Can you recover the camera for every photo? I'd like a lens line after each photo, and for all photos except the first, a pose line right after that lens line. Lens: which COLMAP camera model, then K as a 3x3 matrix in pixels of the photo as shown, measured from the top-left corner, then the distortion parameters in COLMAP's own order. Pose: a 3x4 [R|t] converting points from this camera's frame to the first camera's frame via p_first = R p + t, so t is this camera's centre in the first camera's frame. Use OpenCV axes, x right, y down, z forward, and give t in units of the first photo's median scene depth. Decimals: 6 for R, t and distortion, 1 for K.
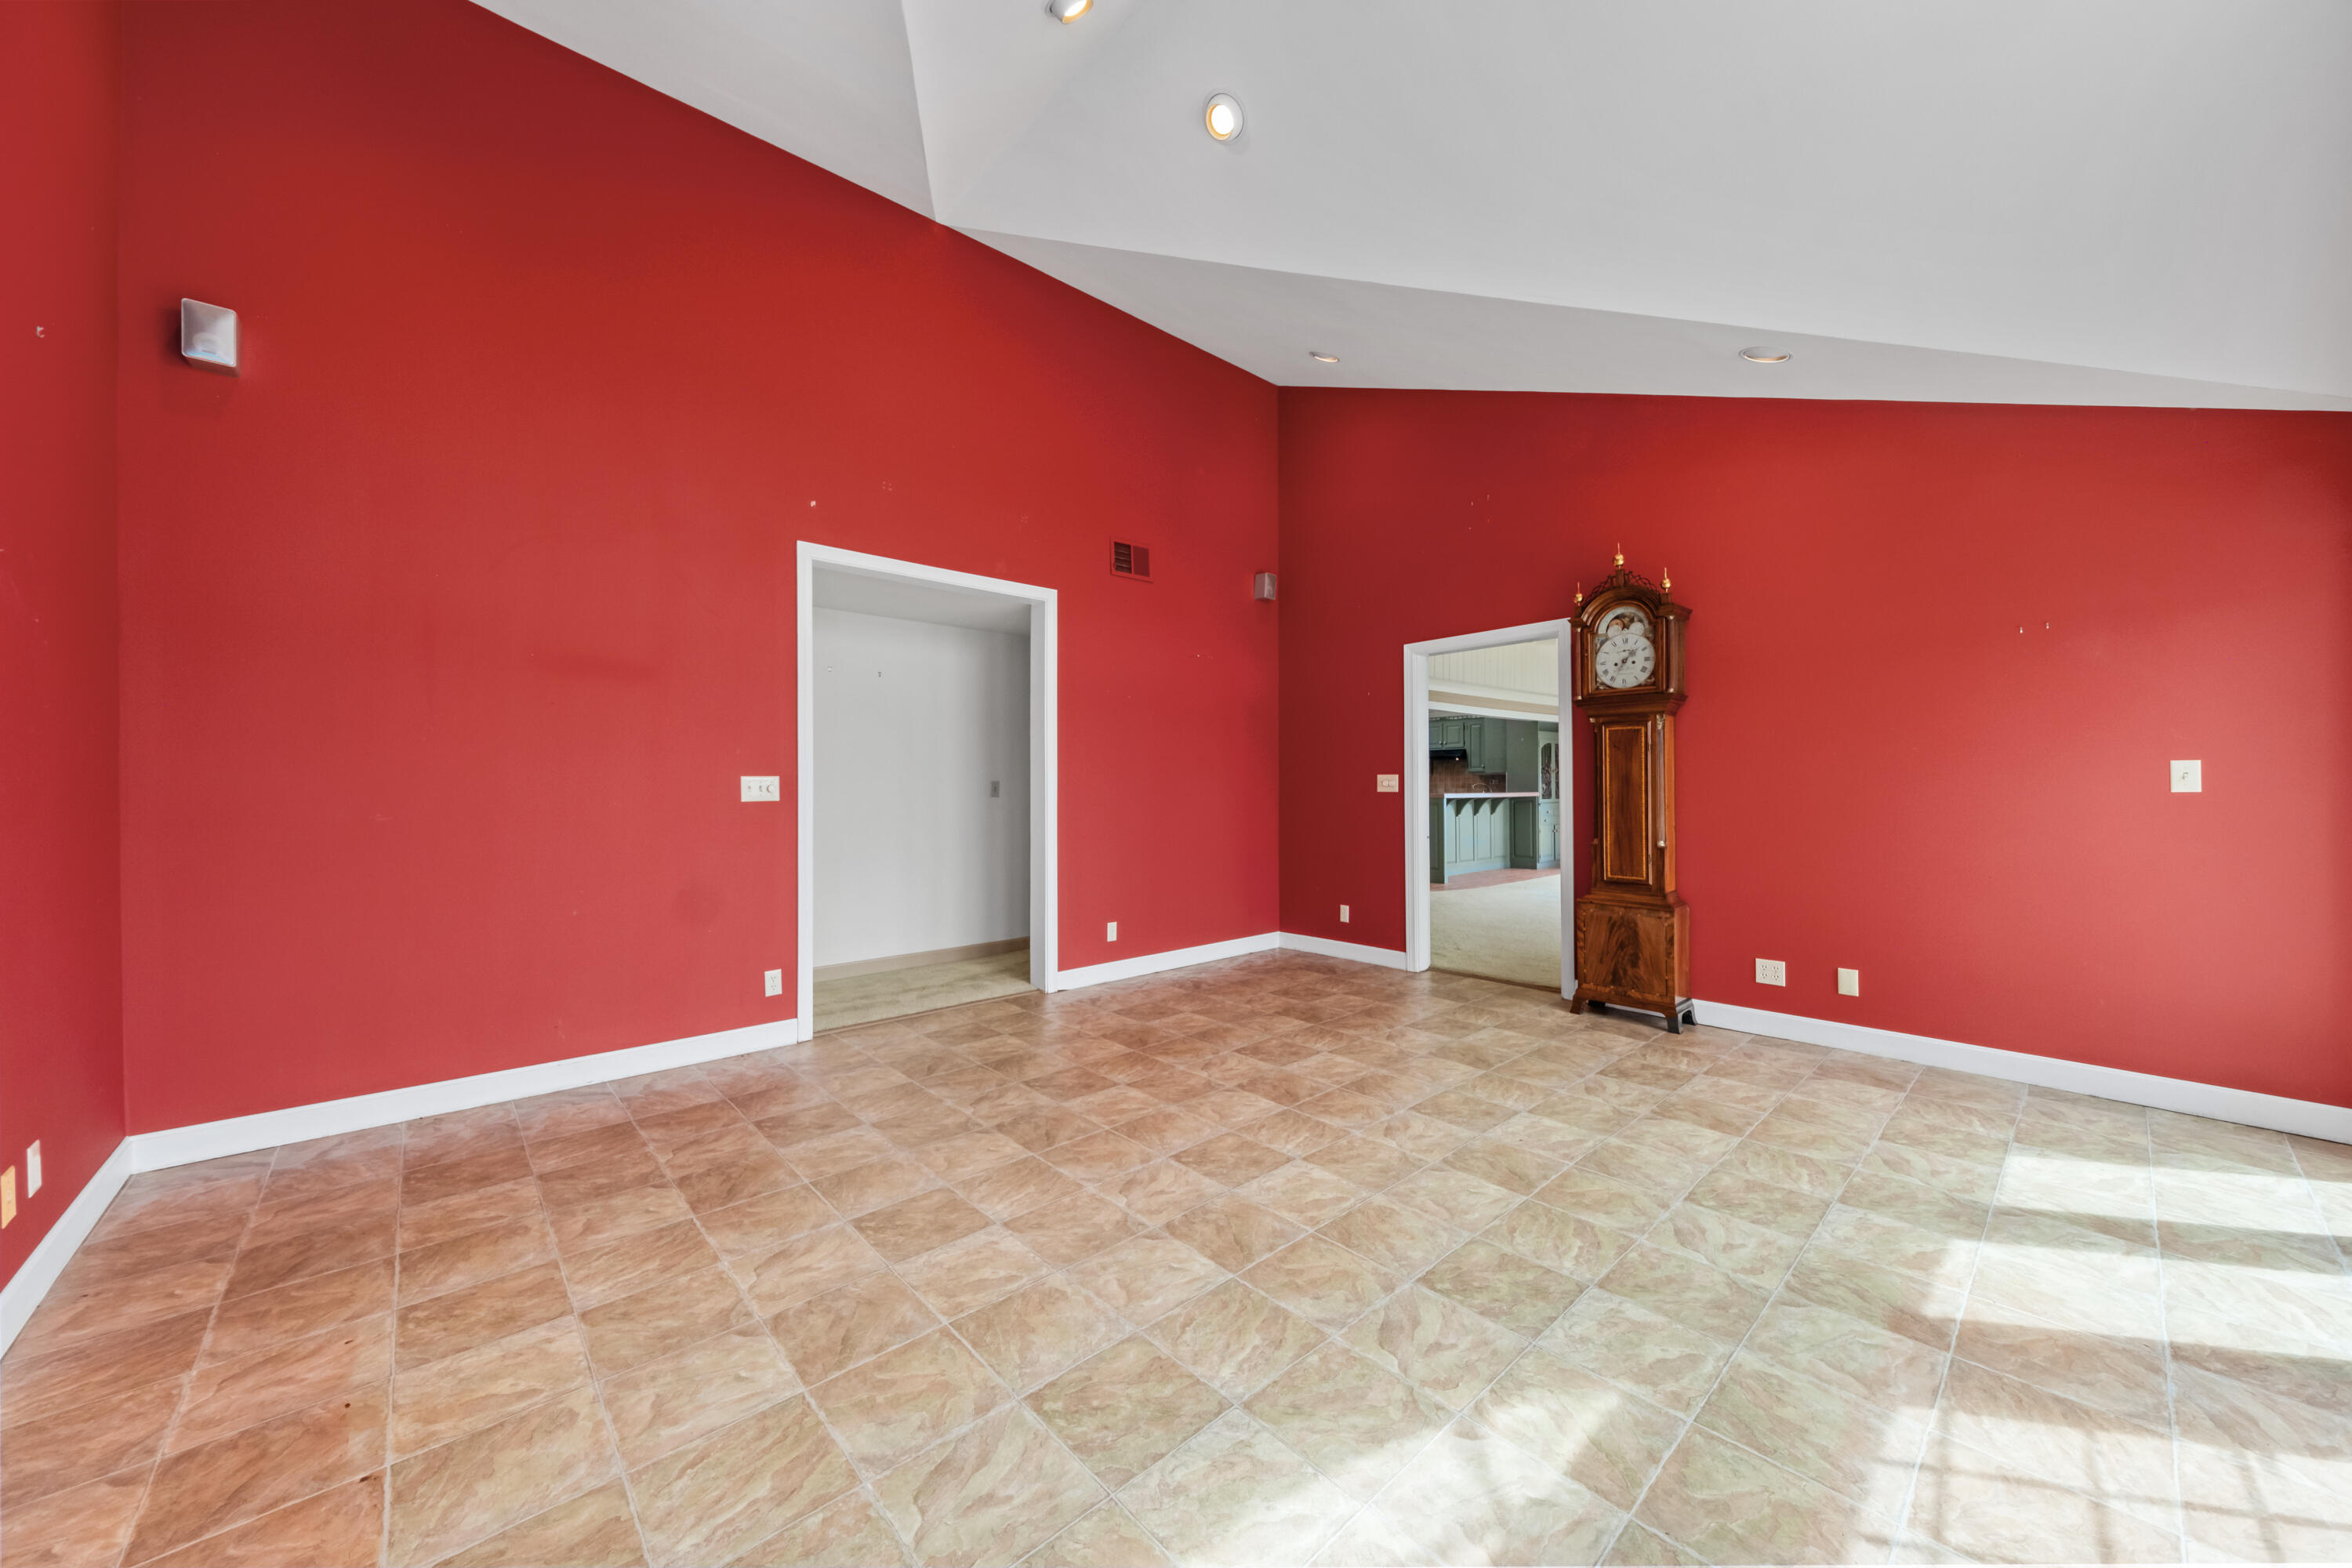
lens RADIAL K [[830.5, 0, 1180.8], [0, 830.5, 852.8], [0, 0, 1]] dist [-0.000956, -0.000155]
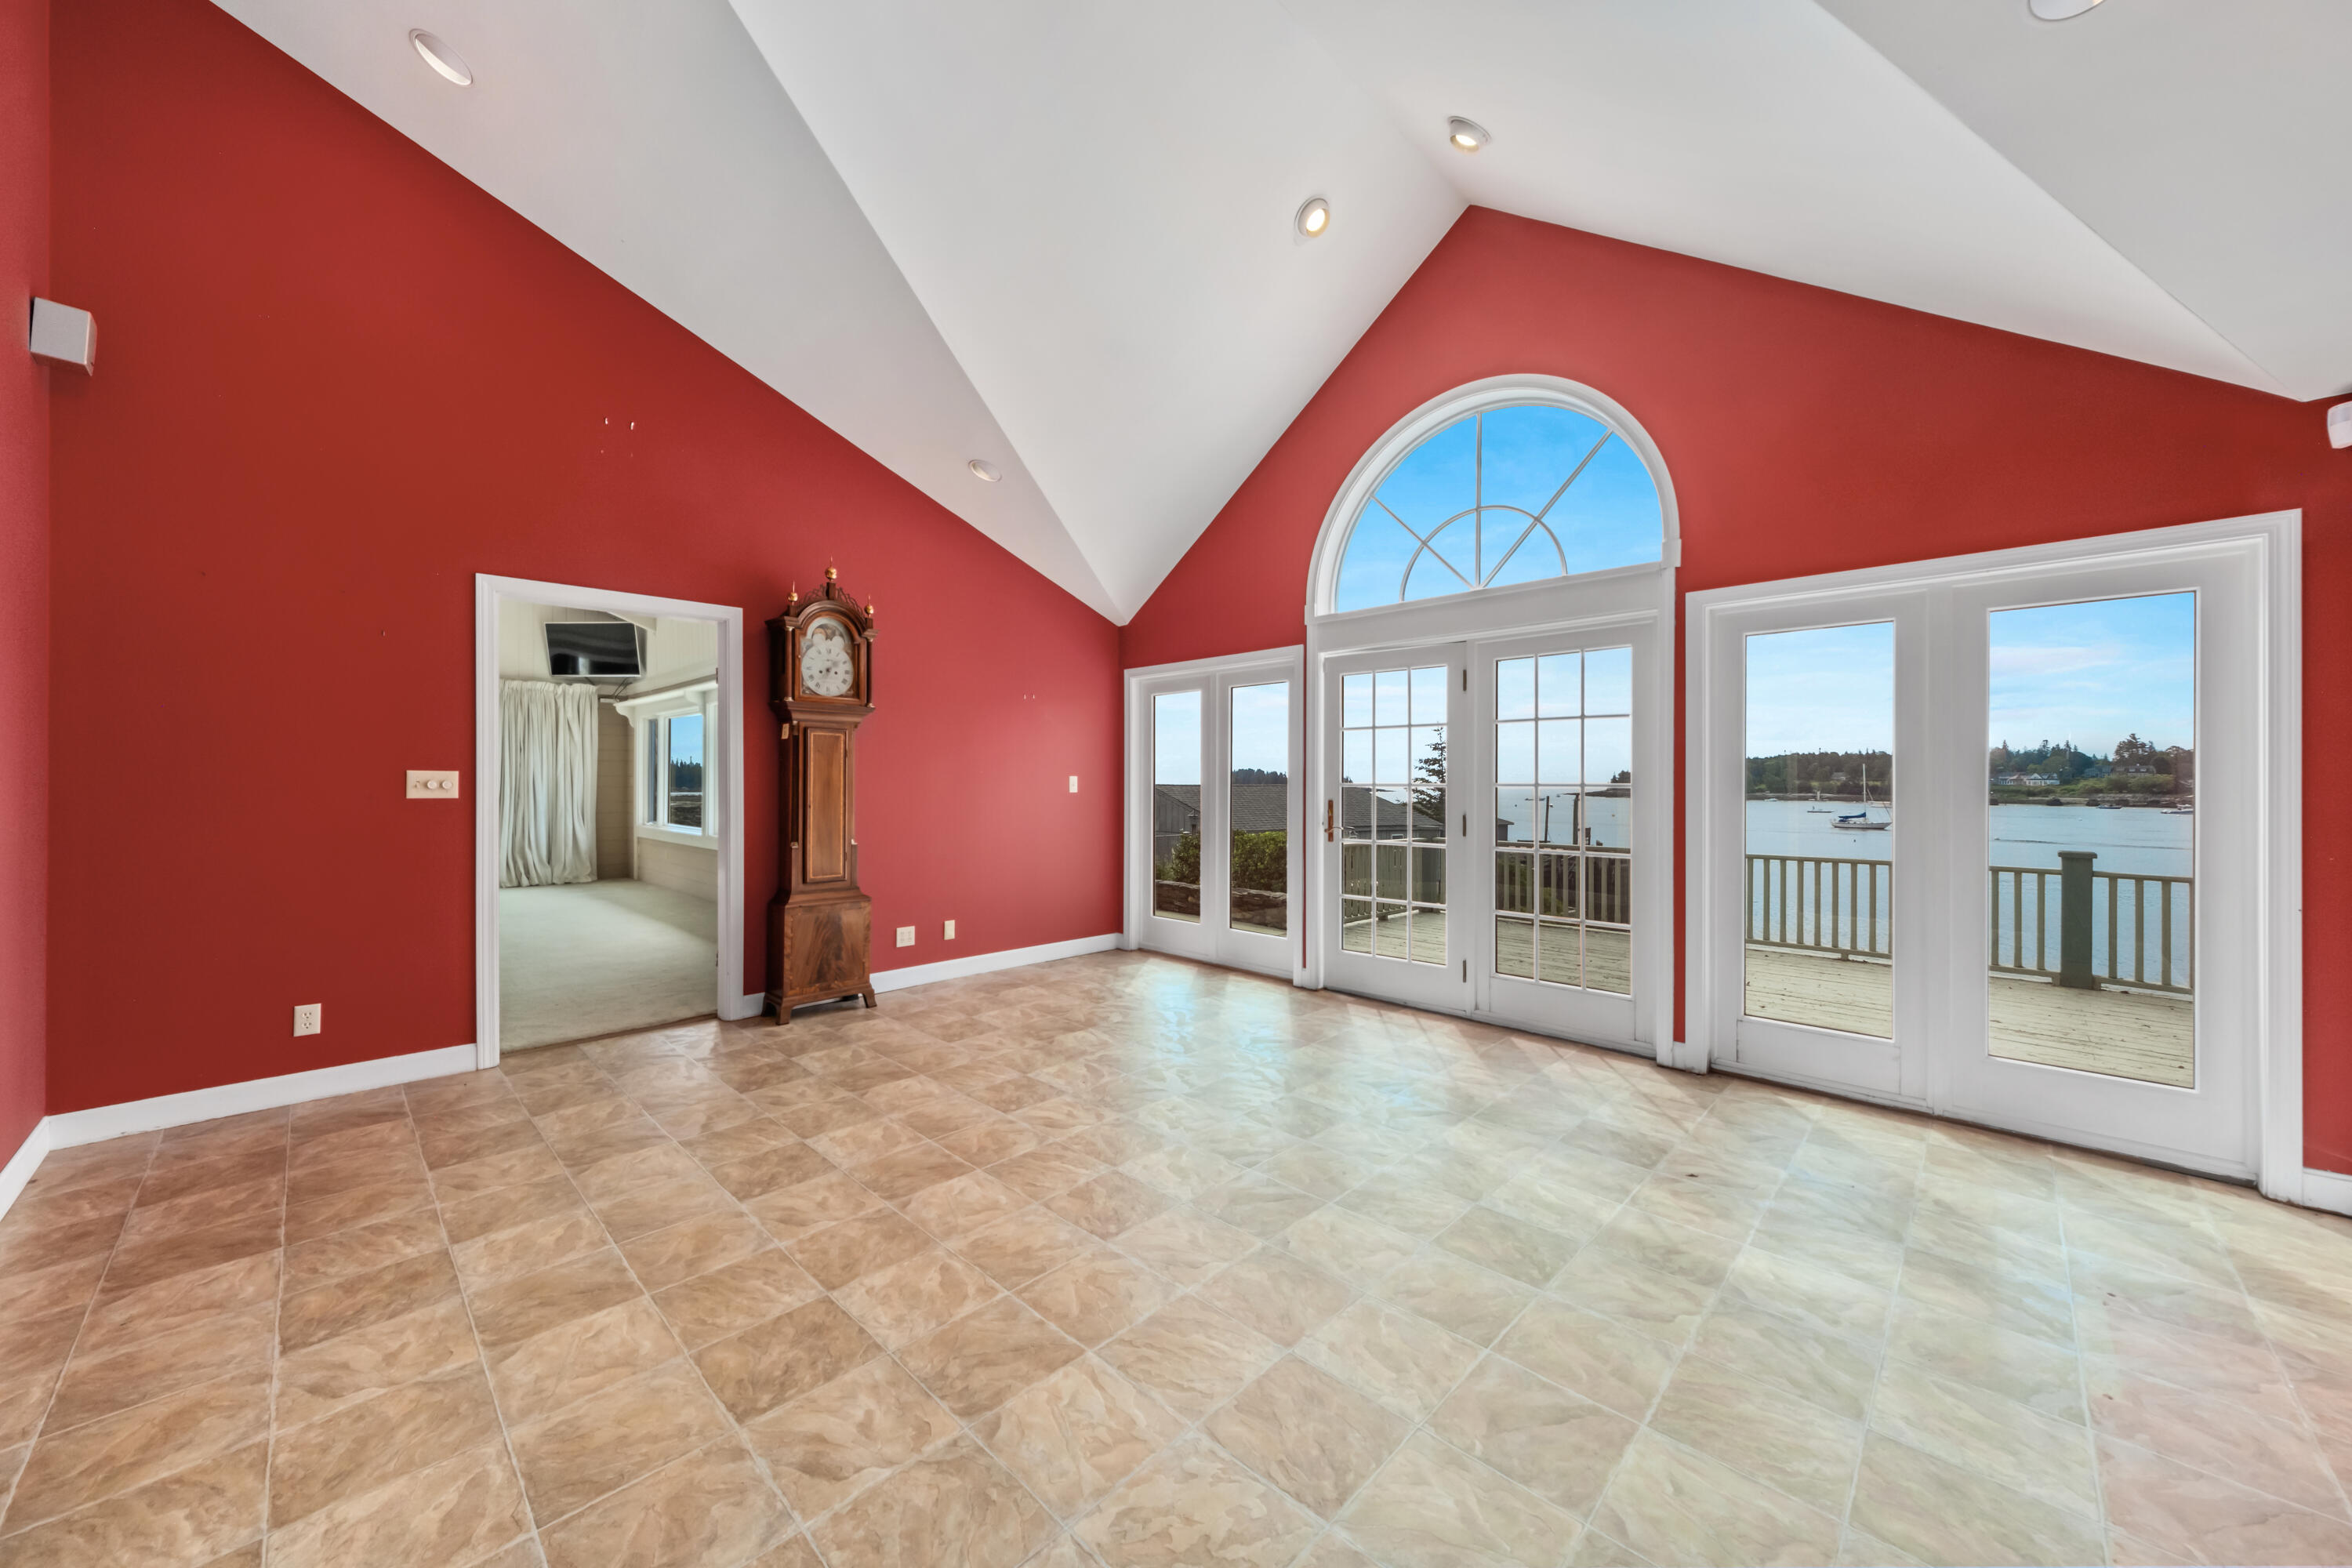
lens RADIAL K [[858.1, 0, 1176.0], [0, 858.1, 784.0], [0, 0, 1]] dist [-0.003403, -0.000274]
pose [[-0.062376, 0.001706, 0.998051, -0.582879], [0.087333, 0.996172, 0.003756, -0.051681], [-0.994224, 0.087397, -0.062287, 0.640338]]
